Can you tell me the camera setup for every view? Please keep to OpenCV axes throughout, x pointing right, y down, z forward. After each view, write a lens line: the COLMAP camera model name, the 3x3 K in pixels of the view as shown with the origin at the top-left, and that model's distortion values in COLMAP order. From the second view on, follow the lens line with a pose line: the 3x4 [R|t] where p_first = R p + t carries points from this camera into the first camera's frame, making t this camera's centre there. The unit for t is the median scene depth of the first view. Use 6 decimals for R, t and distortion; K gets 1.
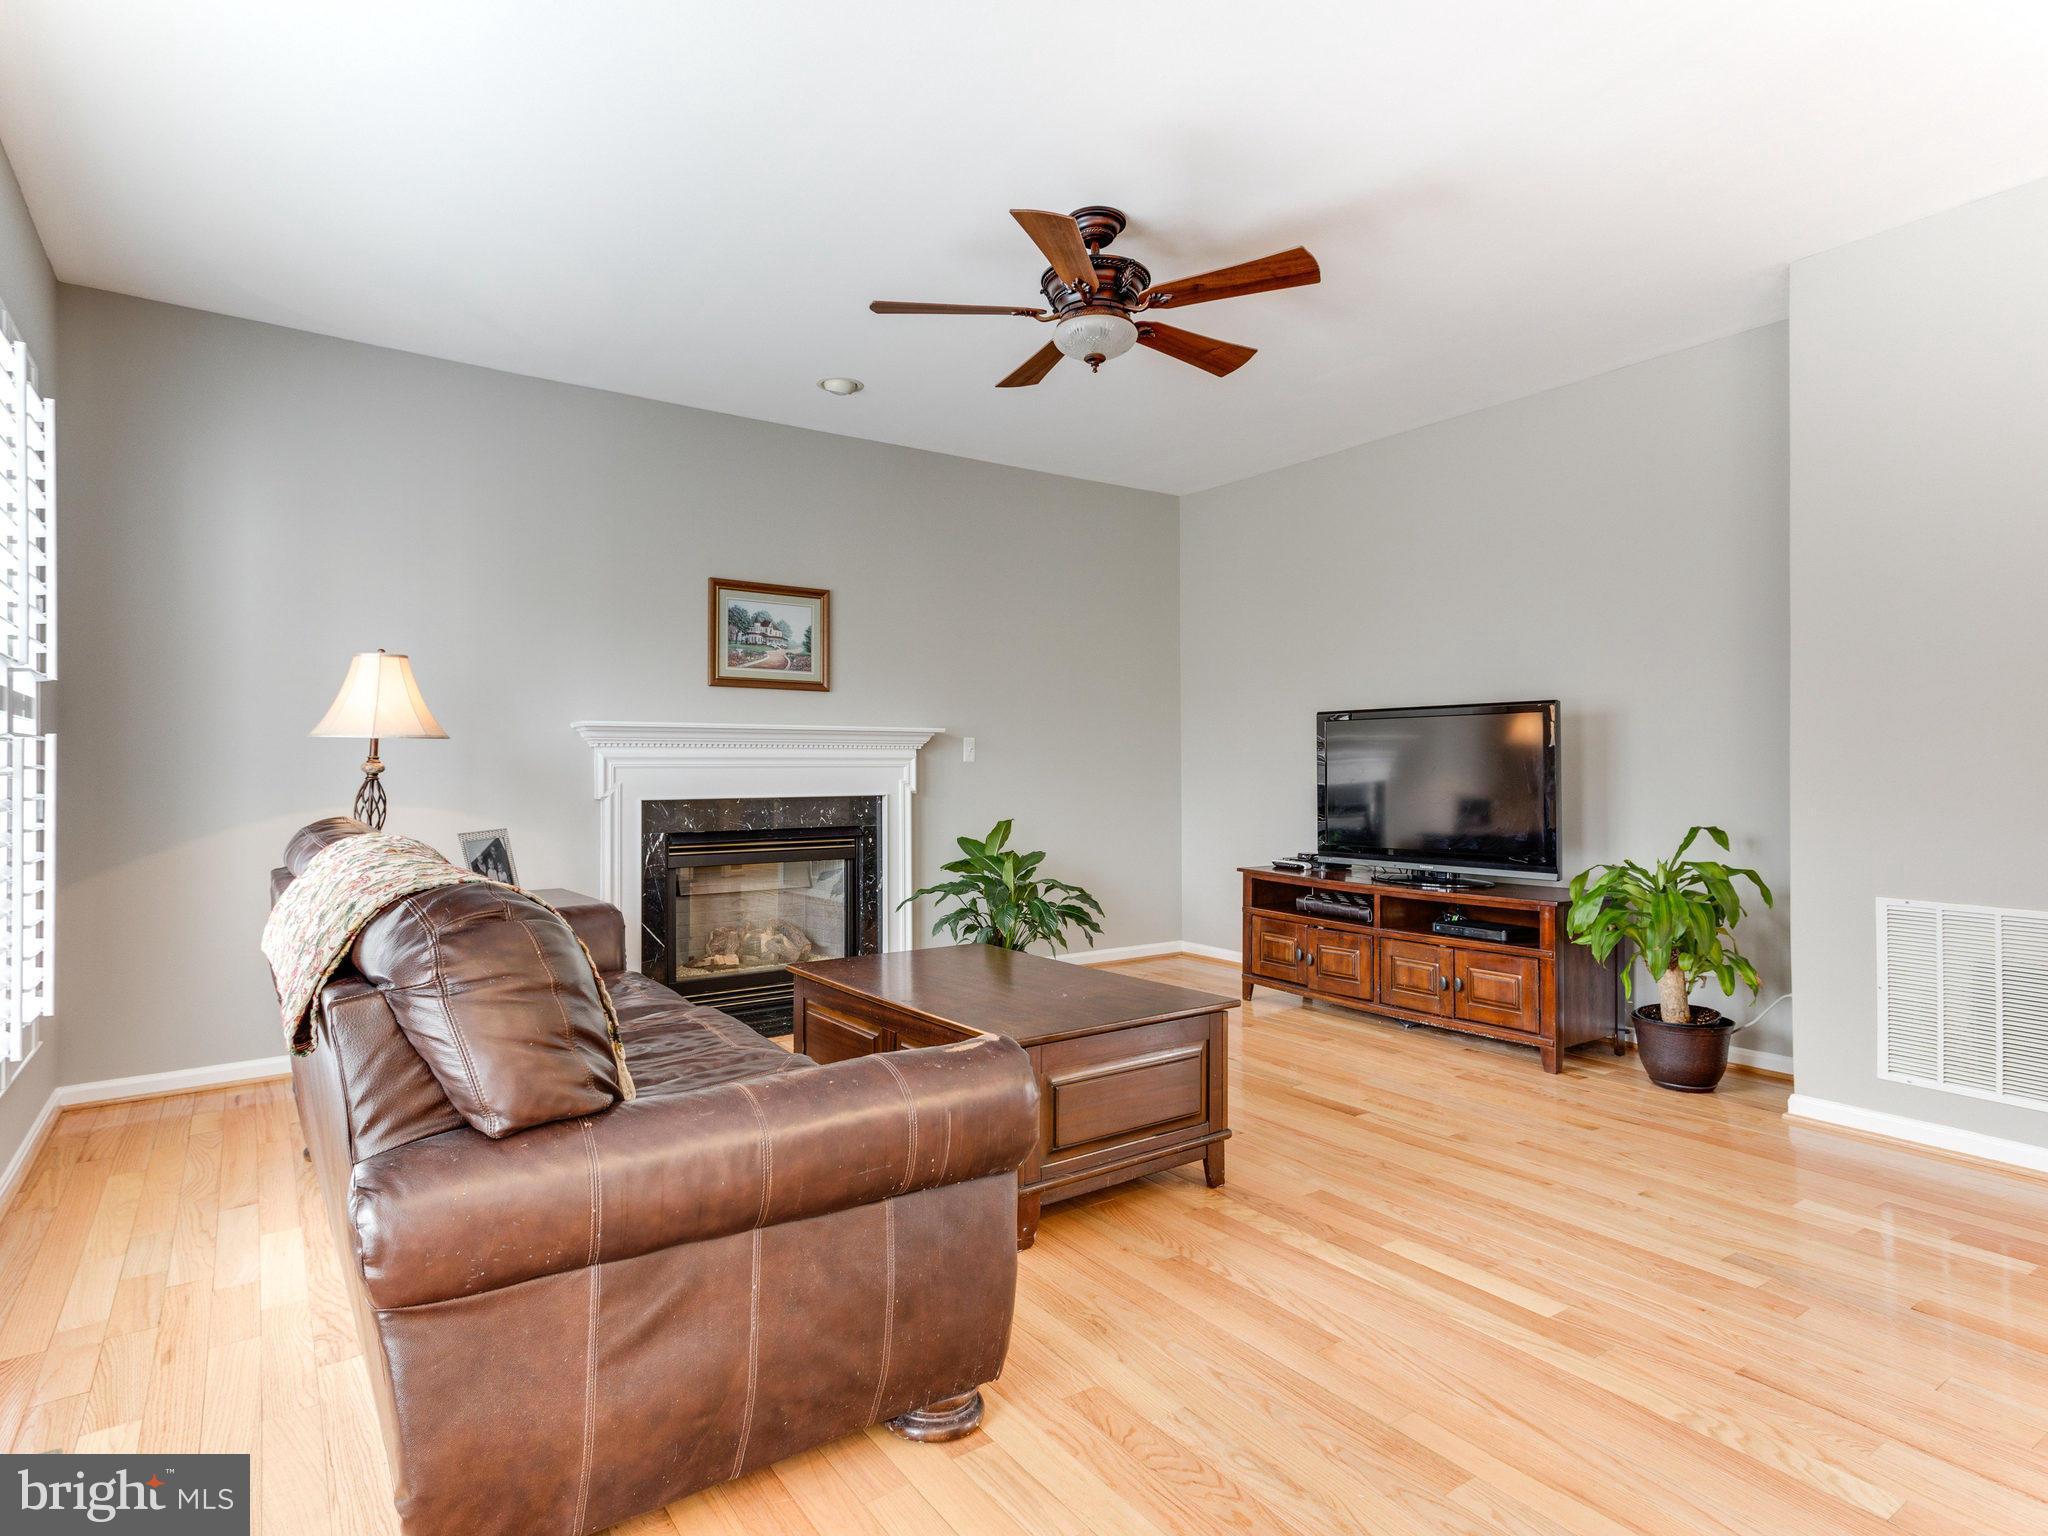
lens RADIAL K [[1095.1, 0, 1025.4], [0, 1095.1, 771.4], [0, 0, 1]] dist [0.012947, 0.003753]
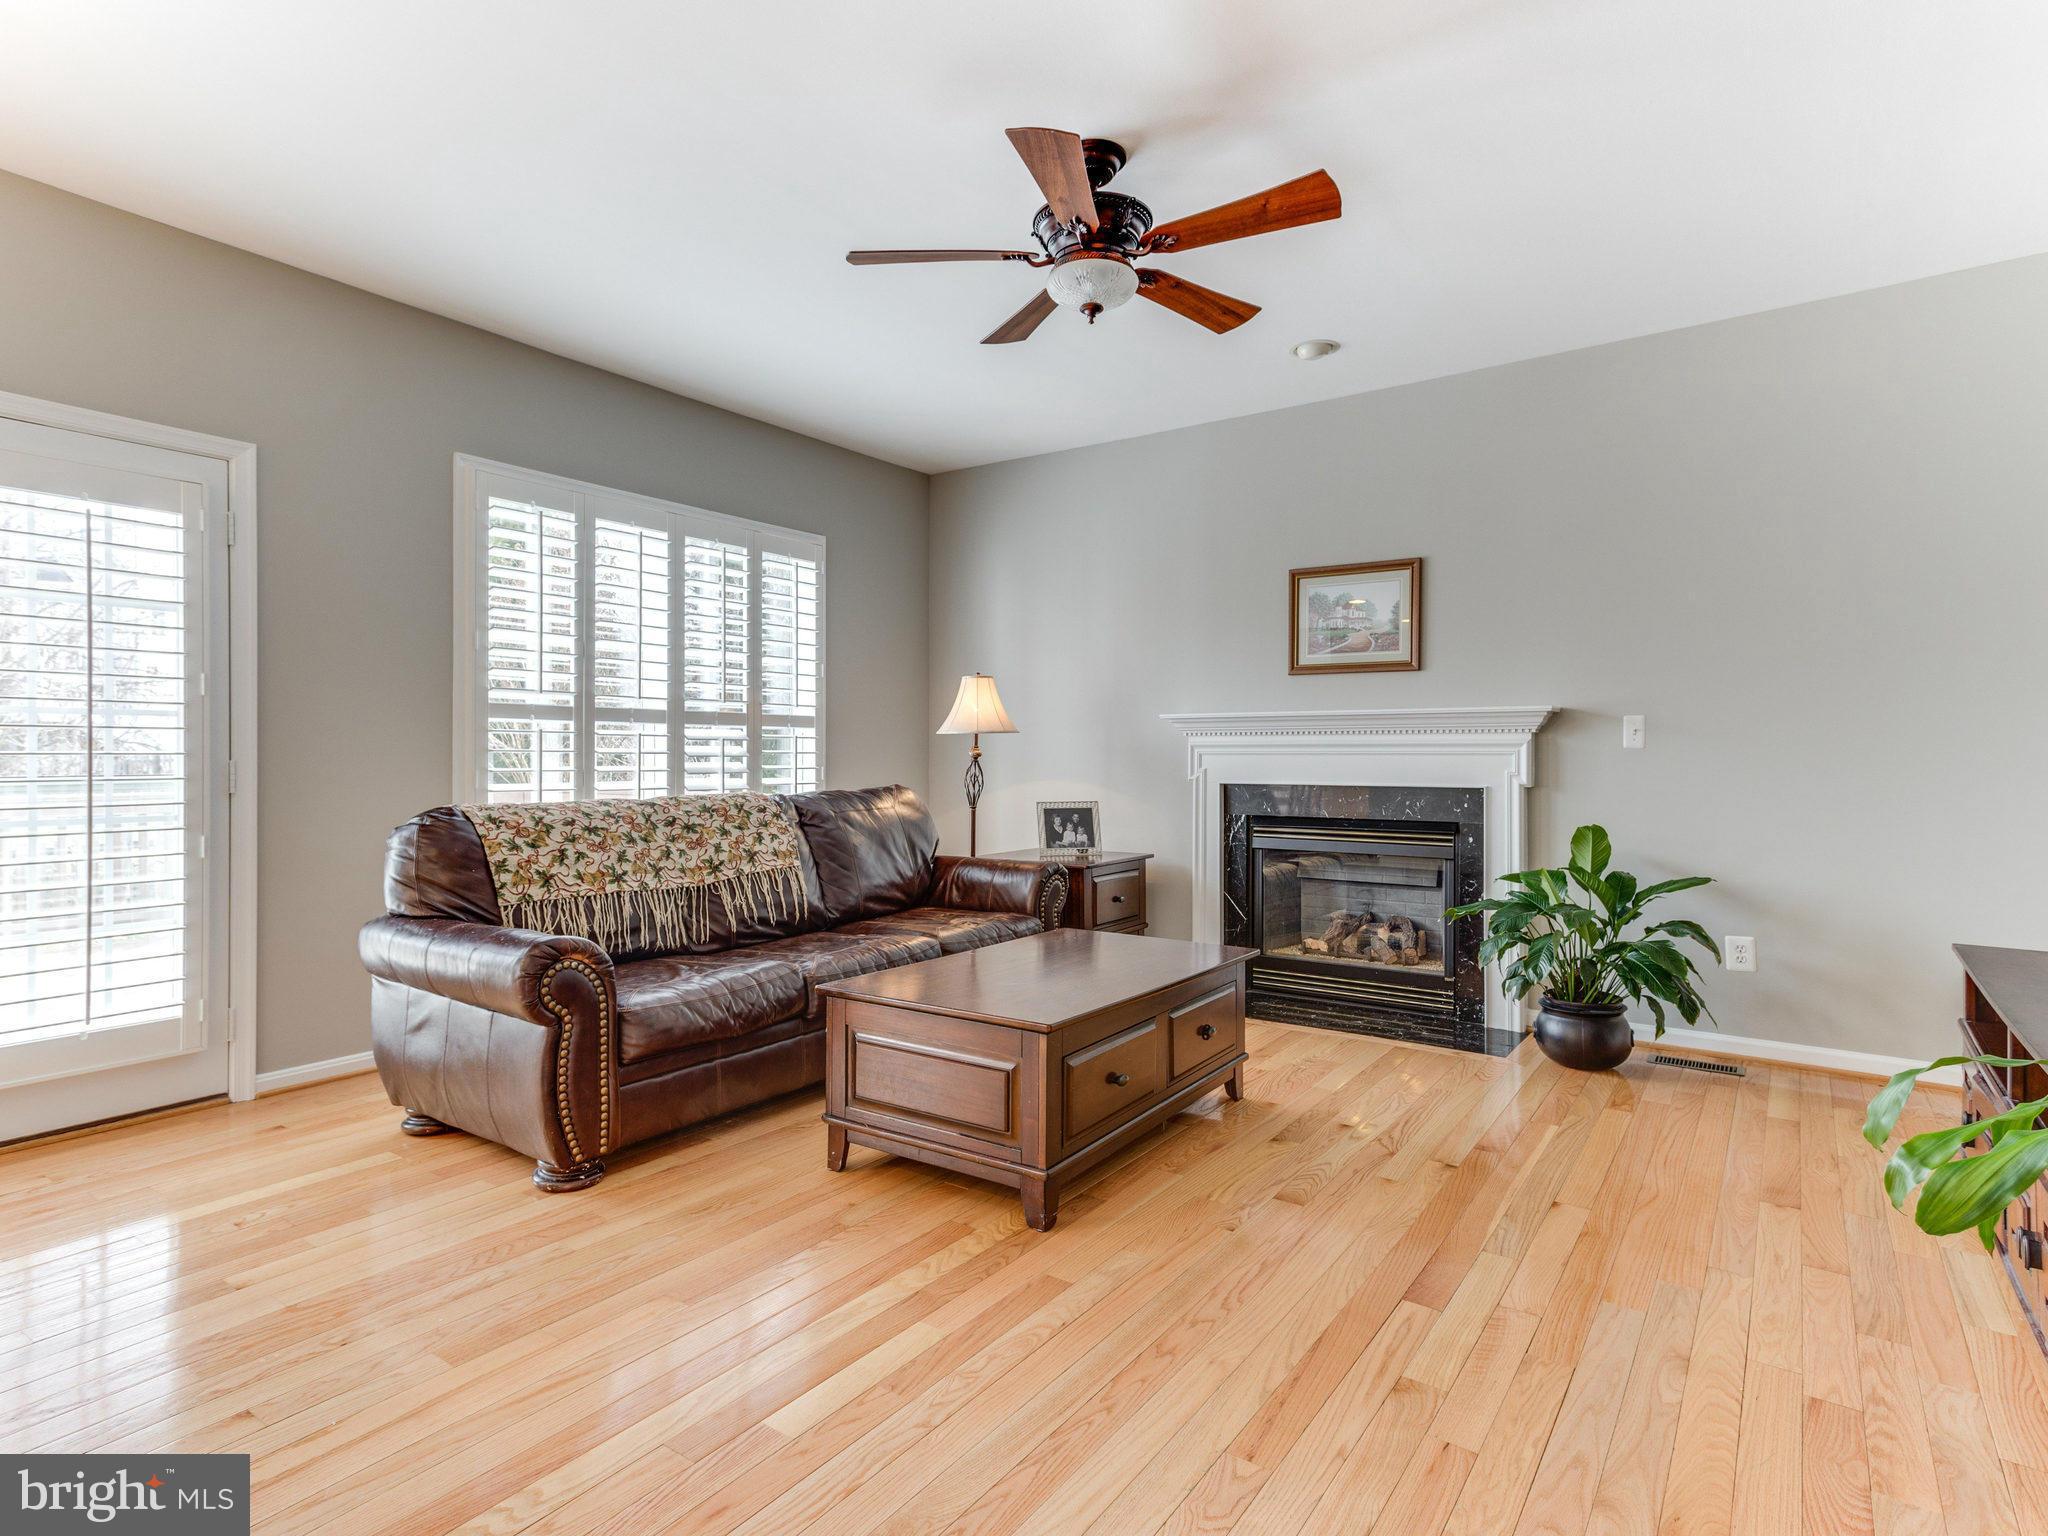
lens RADIAL K [[1095.1, 0, 1025.4], [0, 1095.1, 755.0], [0, 0, 1]] dist [0.012947, 0.003753]
pose [[0.333860, 0.001281, -0.942622, 0.603111], [-0.009820, 0.999950, -0.002119, 0.001814], [0.942571, 0.009964, 0.333856, 0.421859]]
